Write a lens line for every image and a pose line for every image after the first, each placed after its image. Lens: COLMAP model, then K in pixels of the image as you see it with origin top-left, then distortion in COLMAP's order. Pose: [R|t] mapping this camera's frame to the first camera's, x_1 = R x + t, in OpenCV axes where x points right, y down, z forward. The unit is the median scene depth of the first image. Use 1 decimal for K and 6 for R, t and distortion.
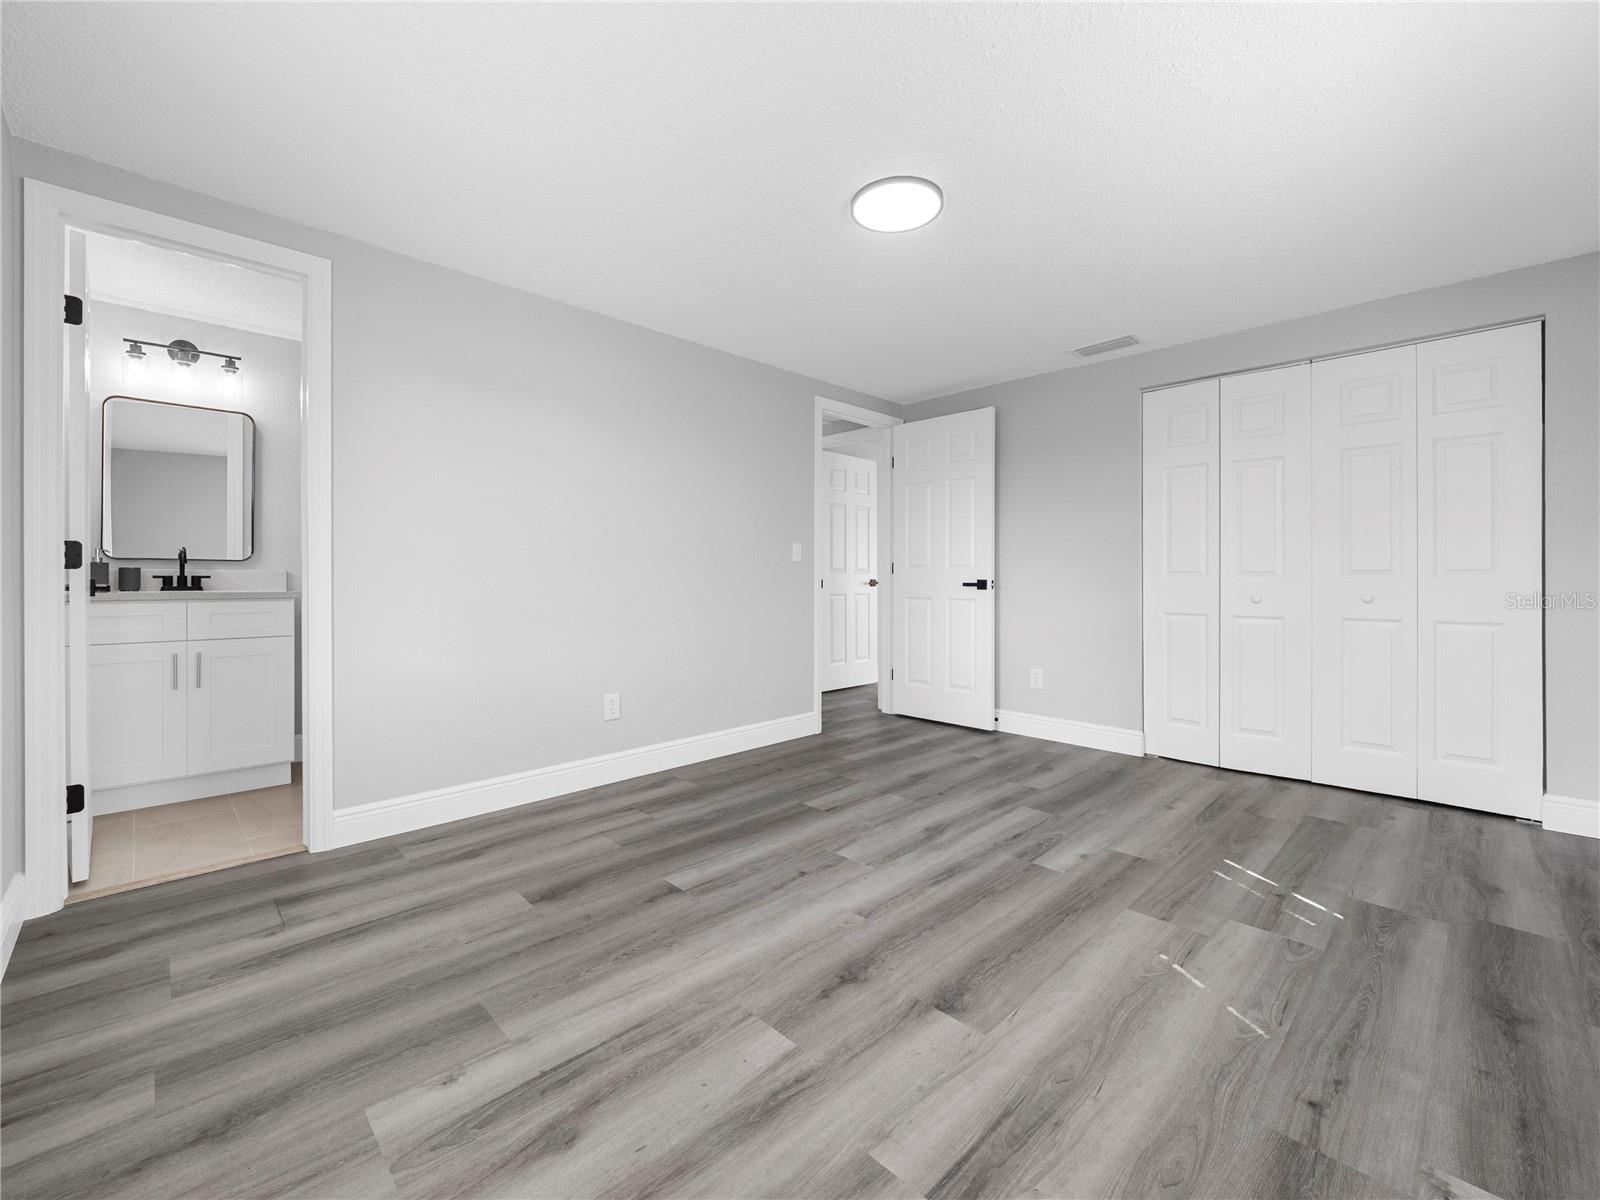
lens RADIAL K [[667.5, 0, 801.2], [0, 667.5, 583.3], [0, 0, 1]] dist [-0.003123, -0.000574]
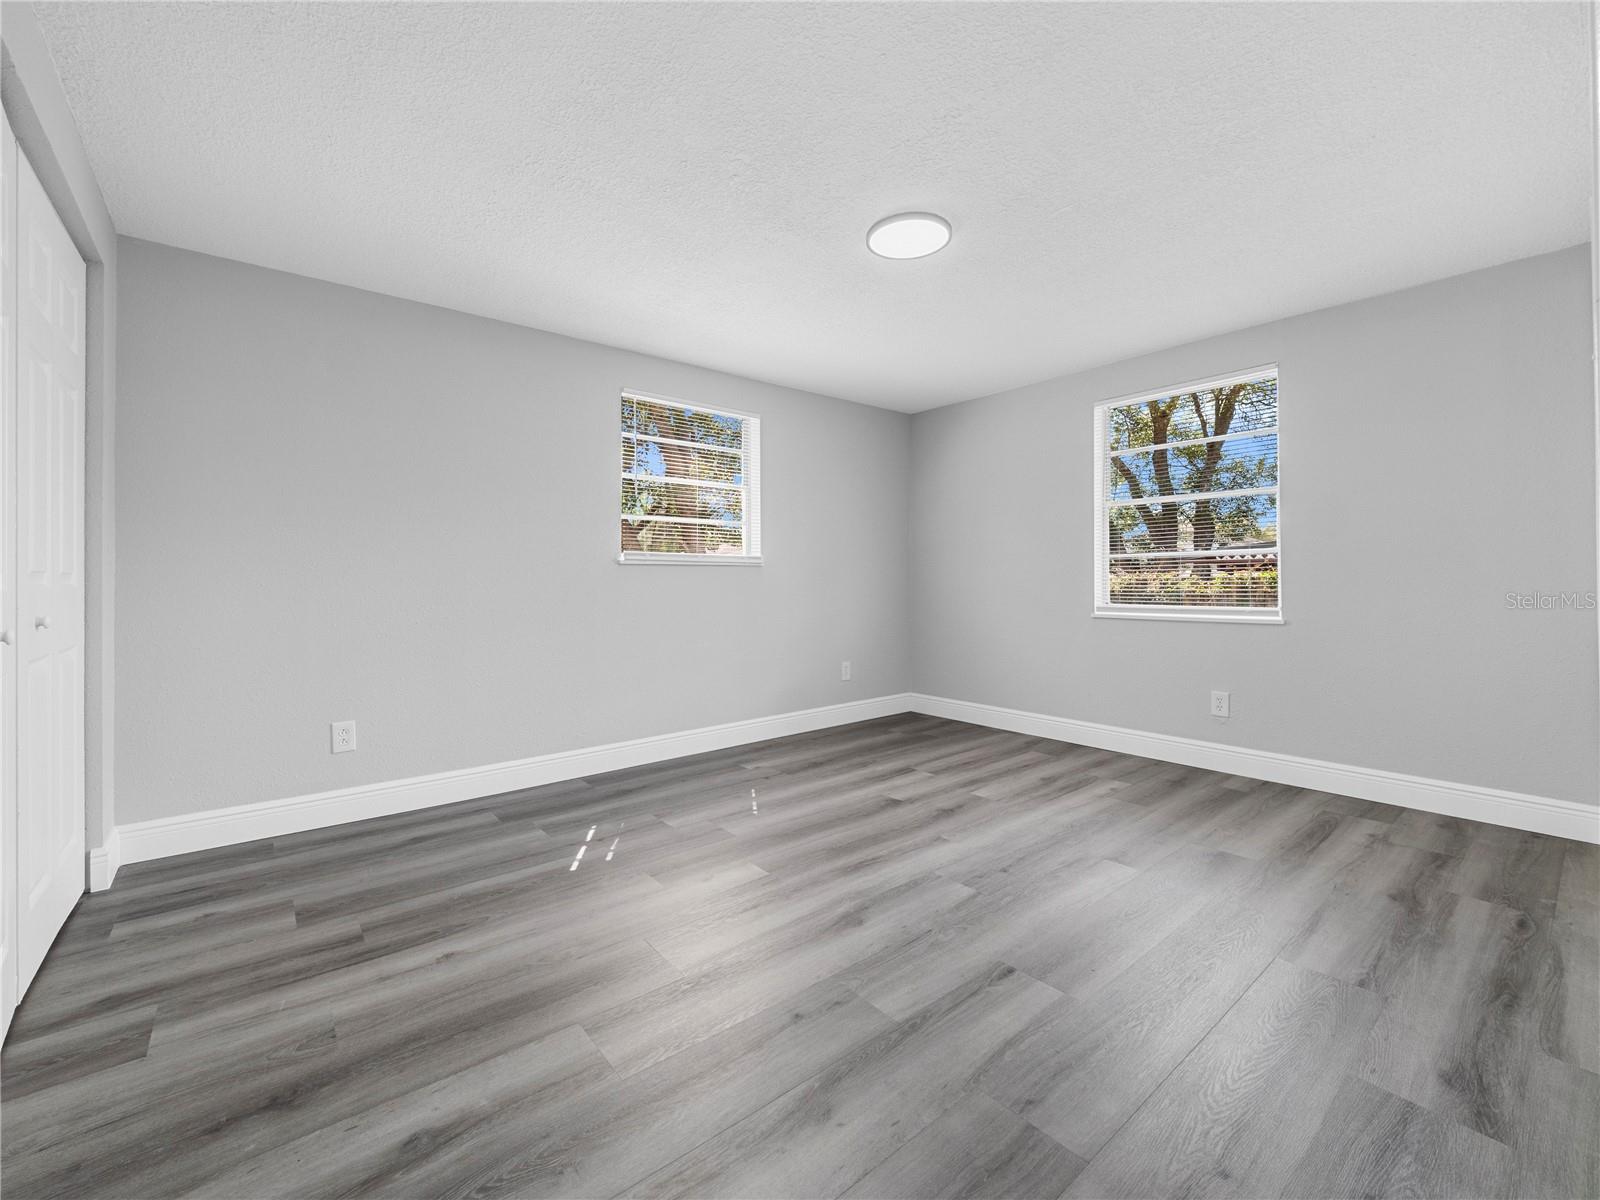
lens RADIAL K [[667.5, 0, 801.2], [0, 667.5, 583.3], [0, 0, 1]] dist [-0.003123, -0.000574]
pose [[-0.996116, 0.004012, 0.087964, 0.253508], [0.005230, 0.999894, 0.013616, -0.023473], [-0.087900, 0.014023, -0.996031, 2.350557]]
